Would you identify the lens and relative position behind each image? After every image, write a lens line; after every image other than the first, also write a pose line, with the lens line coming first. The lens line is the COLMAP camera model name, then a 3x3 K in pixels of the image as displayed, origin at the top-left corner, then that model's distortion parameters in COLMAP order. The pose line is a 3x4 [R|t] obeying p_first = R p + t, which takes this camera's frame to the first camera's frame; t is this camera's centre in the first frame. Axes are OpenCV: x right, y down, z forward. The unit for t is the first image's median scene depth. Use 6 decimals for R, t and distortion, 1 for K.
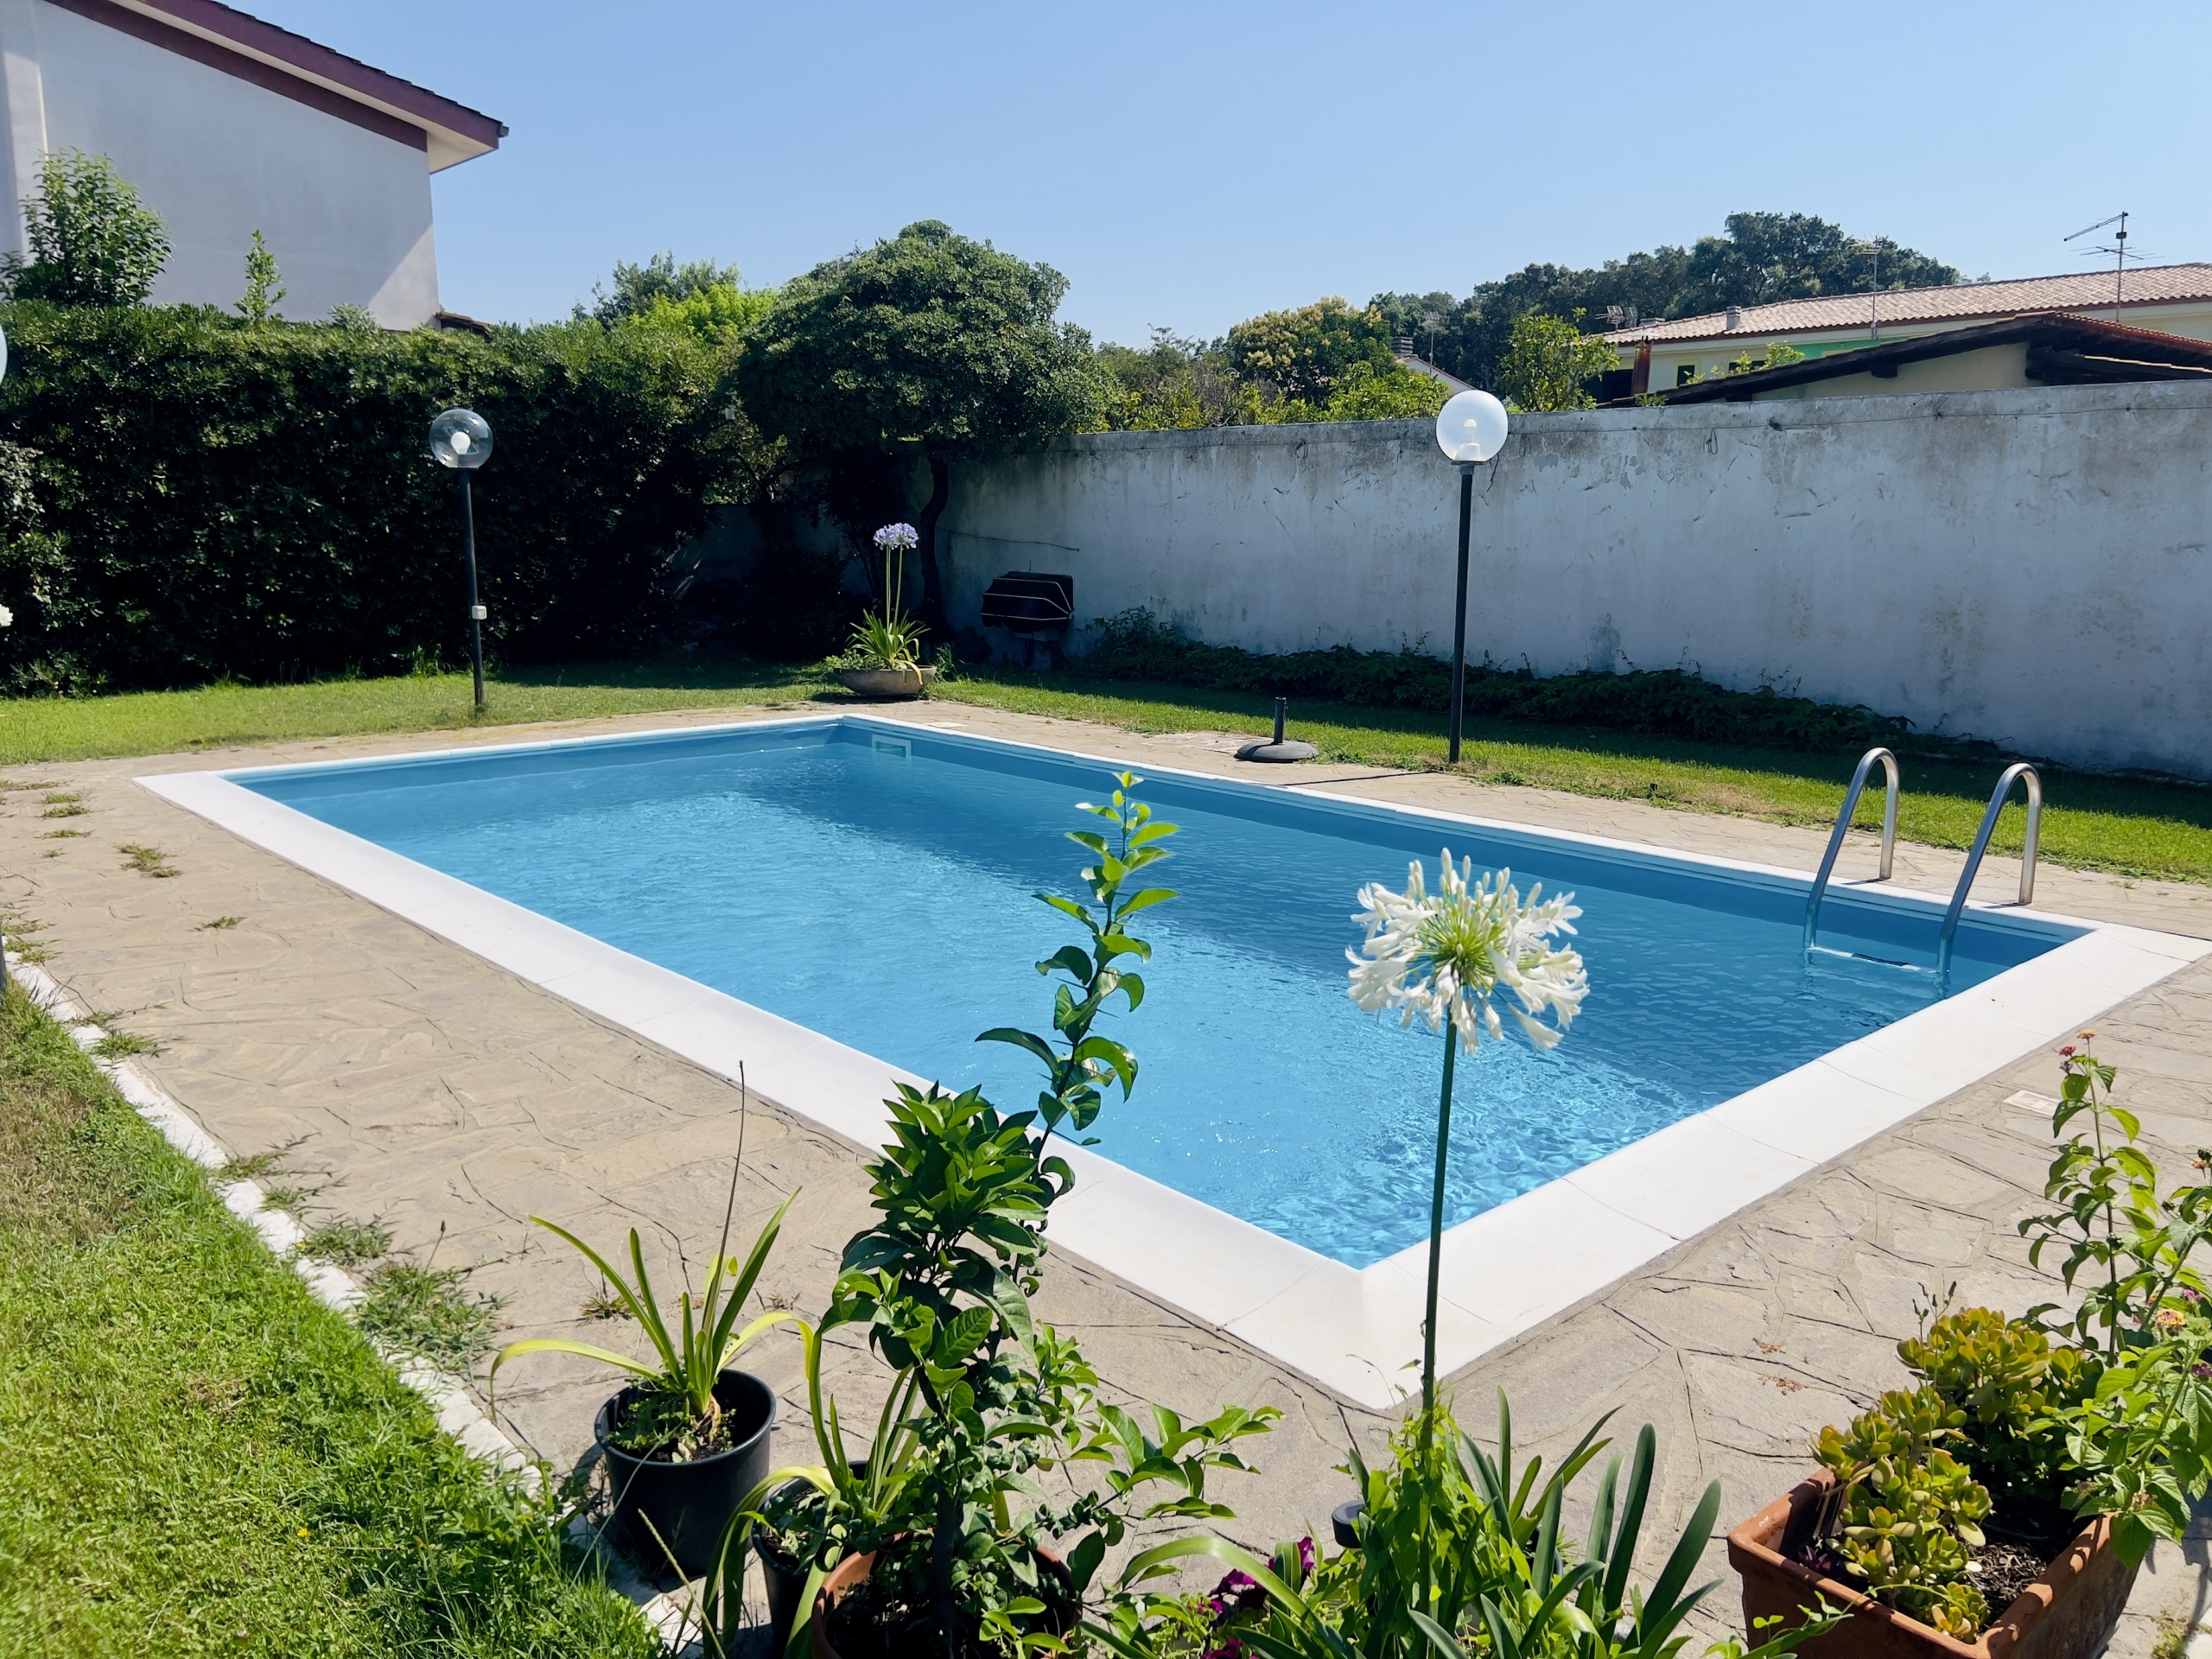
lens RADIAL K [[1679.9, 0, 1138.5], [0, 1679.9, 800.7], [0, 0, 1]] dist [0.051011, -0.054023]
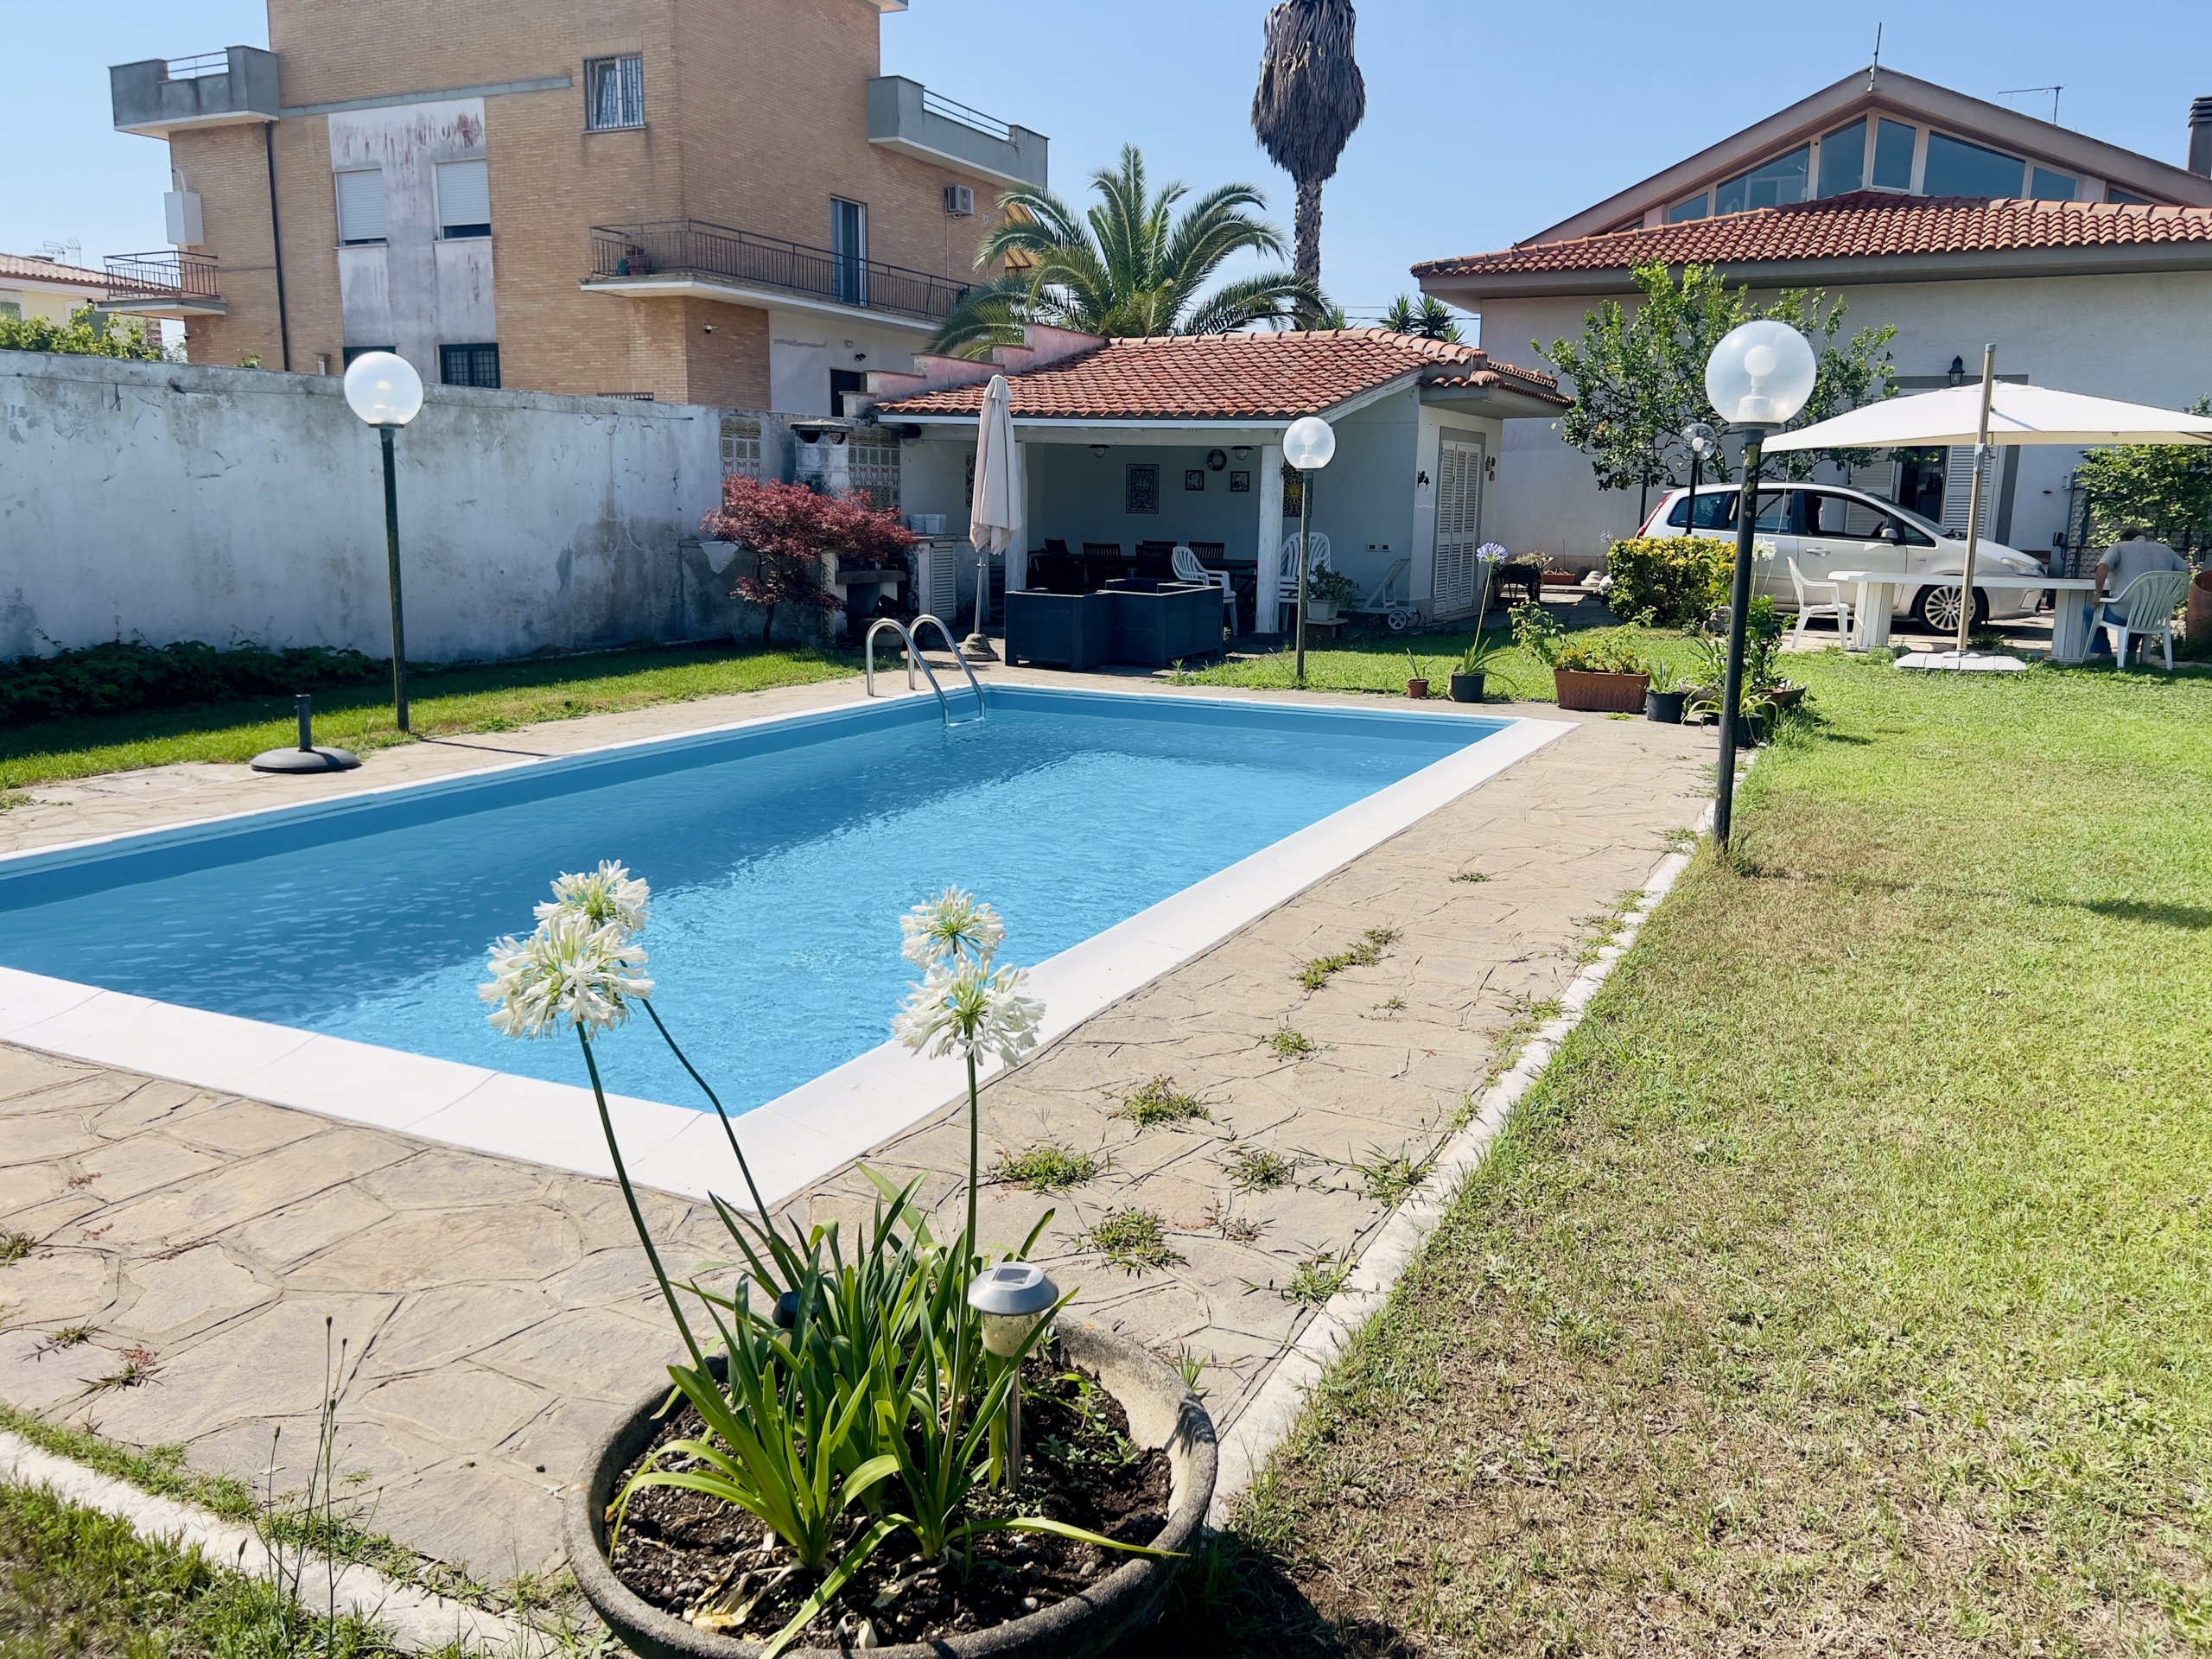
lens RADIAL K [[1679.9, 0, 1120.2], [0, 1679.9, 815.9], [0, 0, 1]] dist [0.051011, -0.054023]
pose [[-0.364017, -0.184865, 0.912862, -0.755274], [0.146124, 0.956632, 0.251998, -0.140159], [-0.919858, 0.225122, -0.321217, 0.808761]]
